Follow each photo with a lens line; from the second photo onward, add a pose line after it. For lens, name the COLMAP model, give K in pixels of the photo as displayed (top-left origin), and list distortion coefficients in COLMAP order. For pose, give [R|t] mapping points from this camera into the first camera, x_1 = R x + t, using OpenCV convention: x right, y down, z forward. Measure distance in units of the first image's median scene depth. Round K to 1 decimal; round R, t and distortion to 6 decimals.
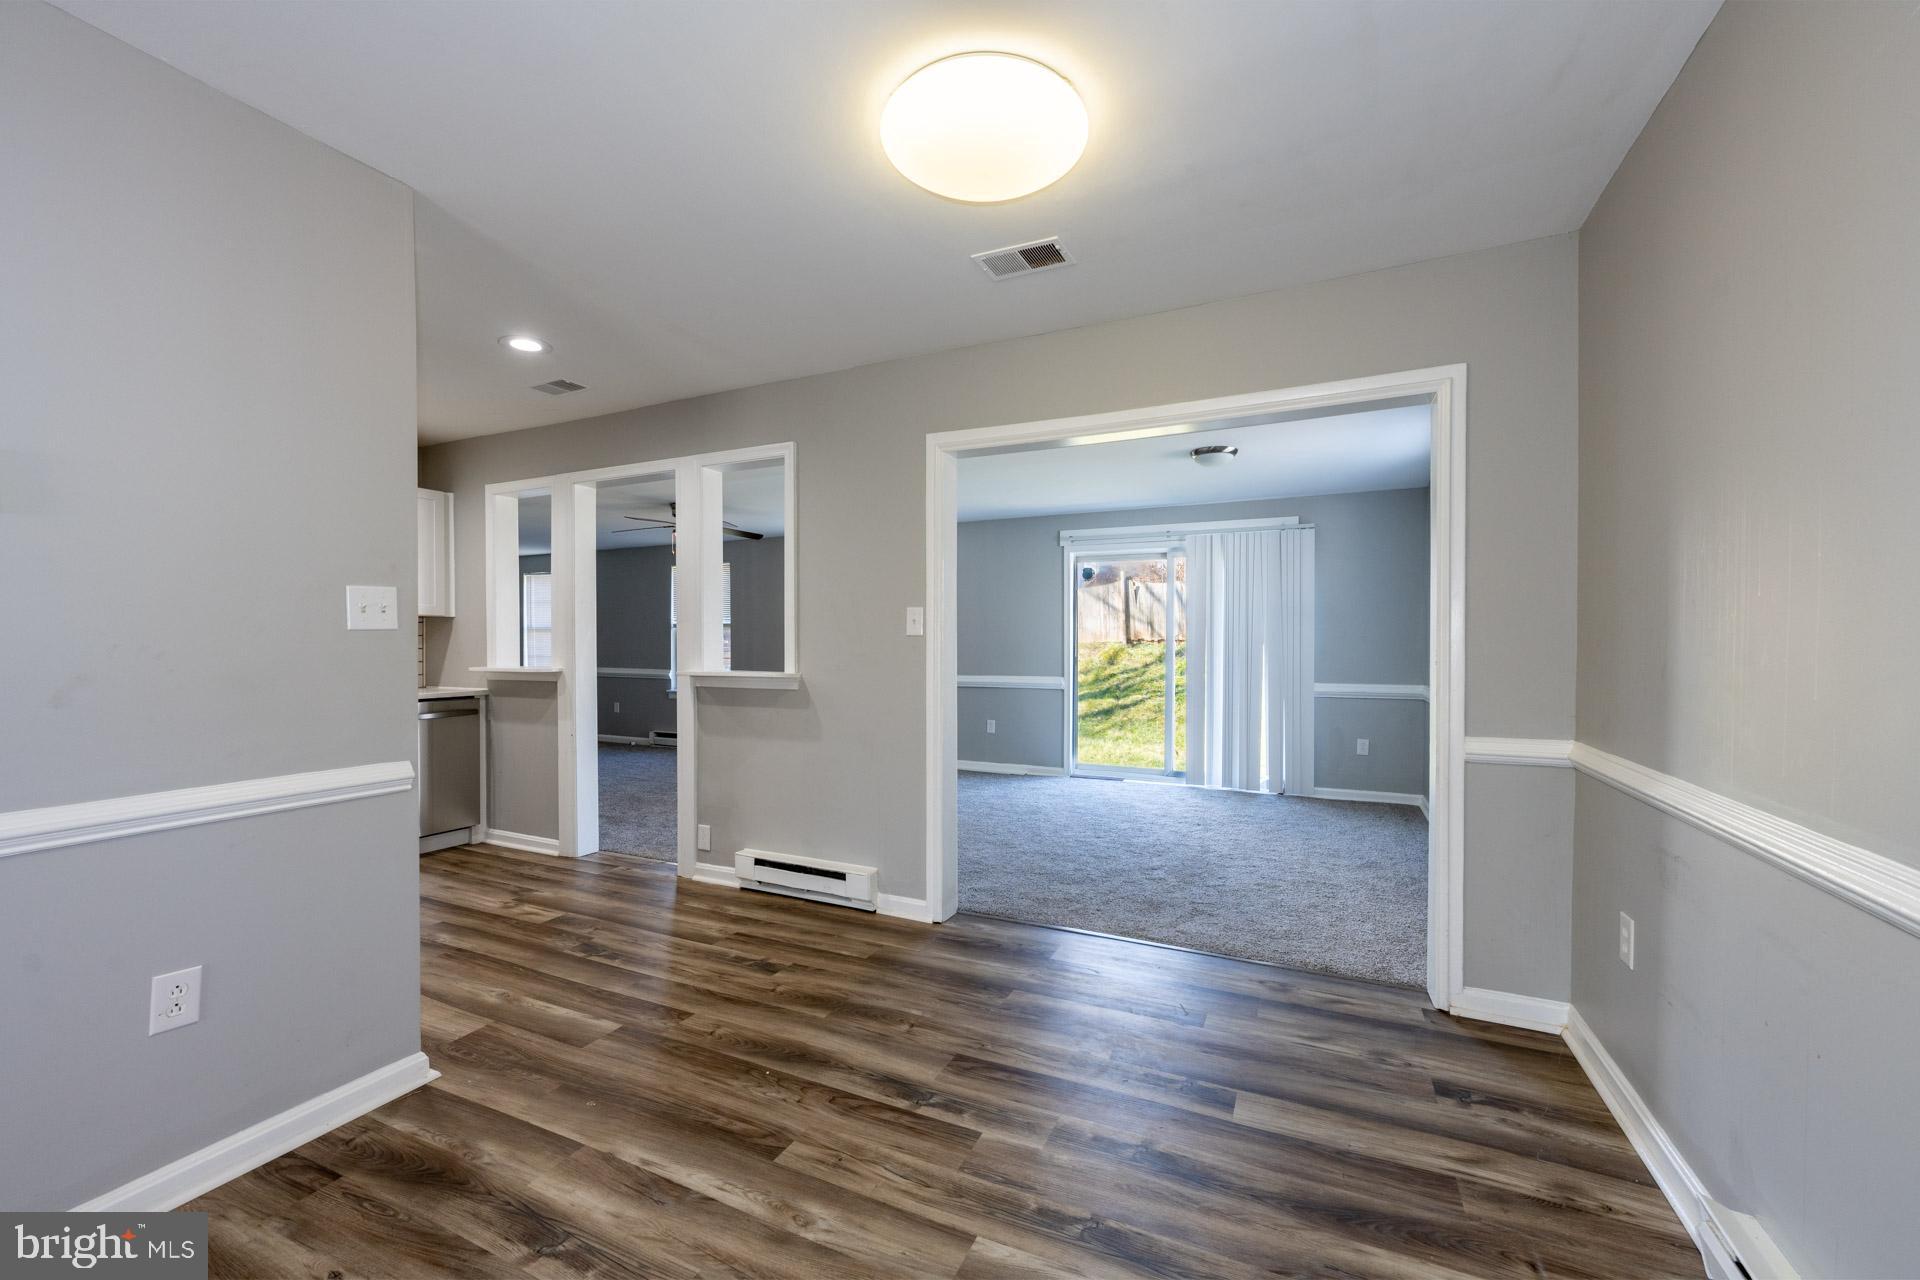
lens RADIAL K [[758.2, 0, 954.8], [0, 758.2, 648.2], [0, 0, 1]] dist [-0.001633, -0.000029]
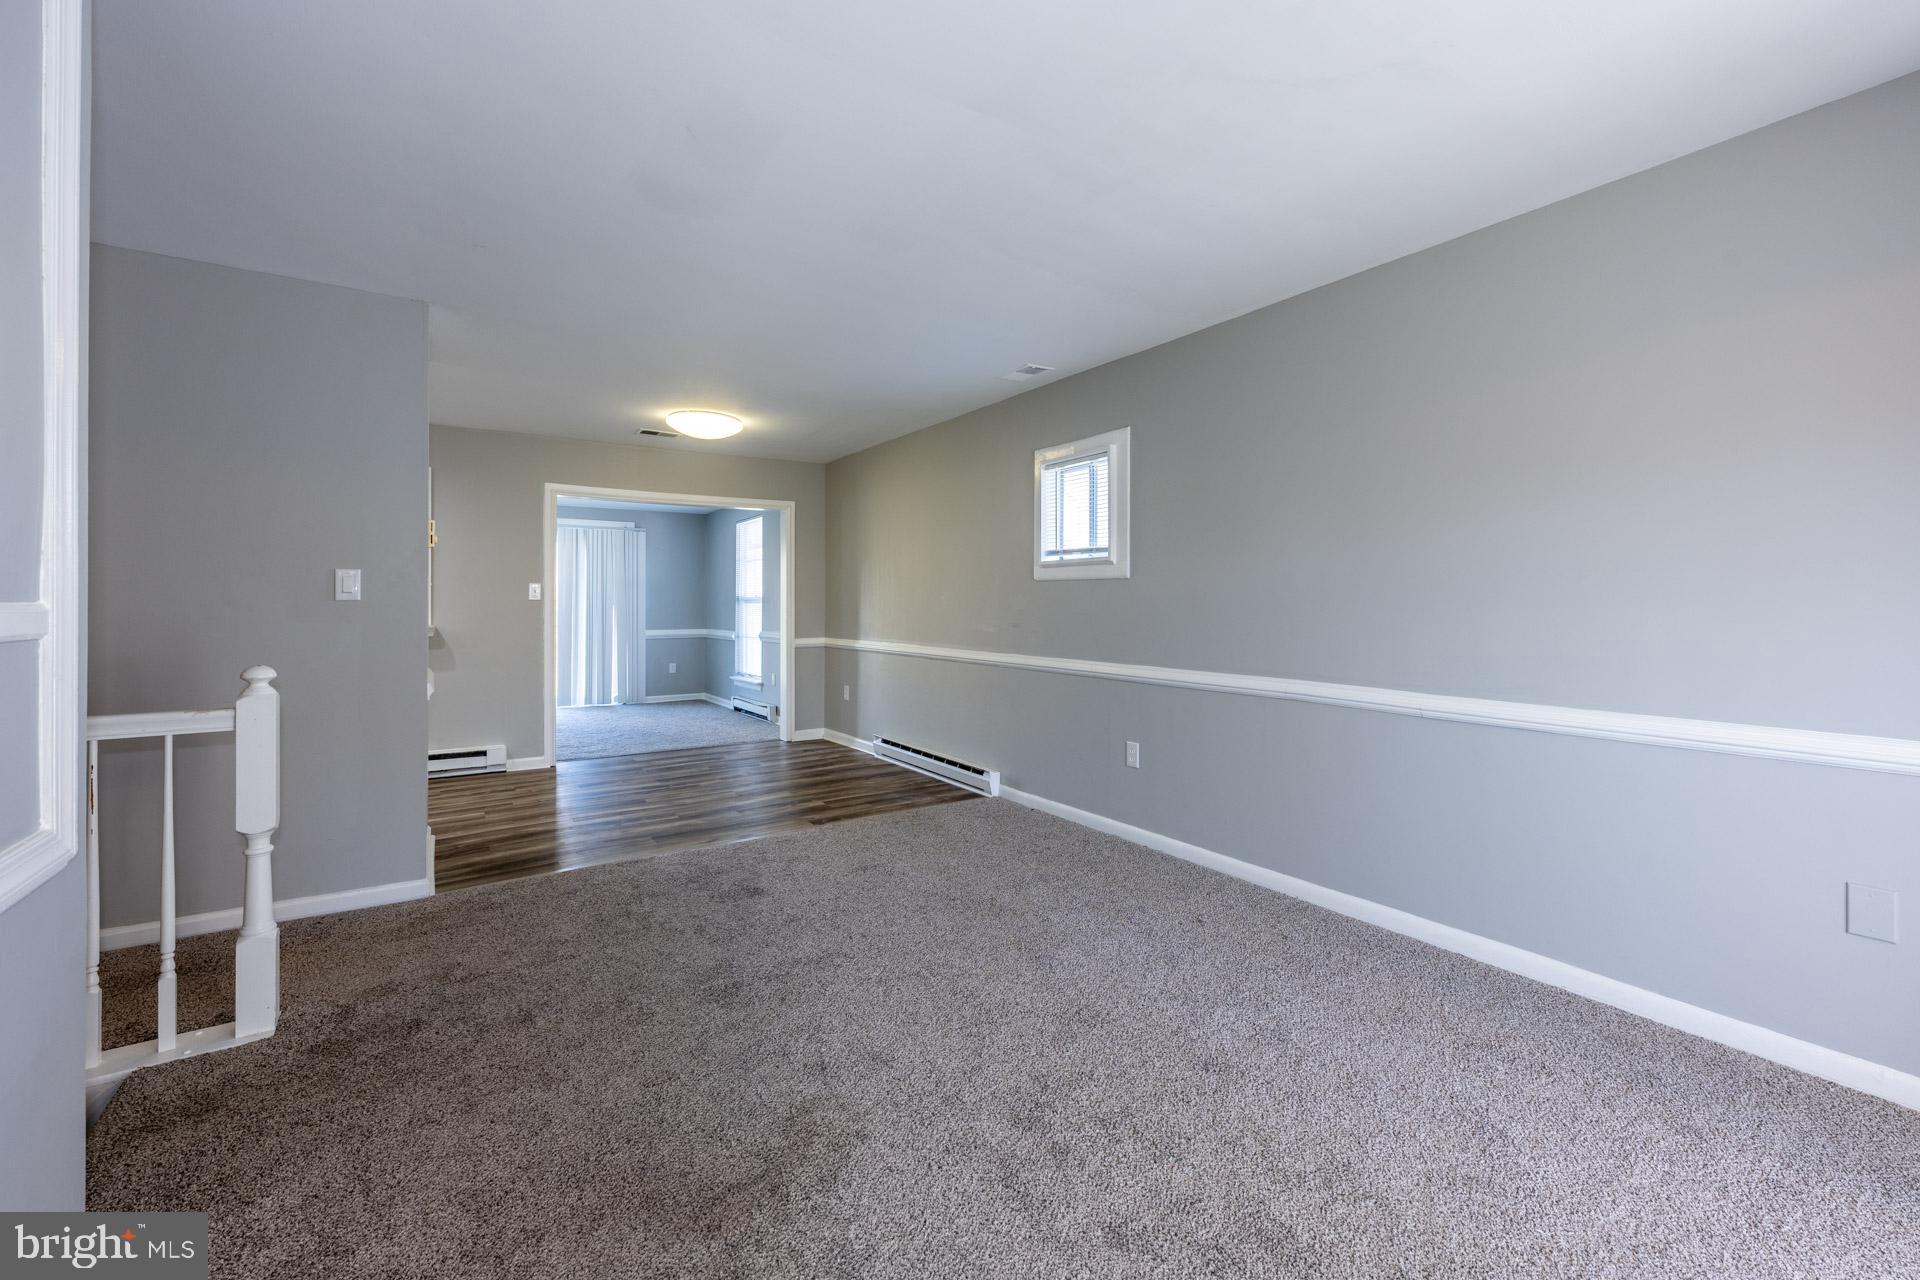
lens RADIAL K [[758.2, 0, 954.8], [0, 758.2, 648.2], [0, 0, 1]] dist [-0.001633, -0.000029]
pose [[0.509664, -0.052292, 0.858783, -0.592192], [0.009445, 0.998431, 0.055190, 0.003401], [-0.860322, -0.020017, 0.509358, -0.379570]]
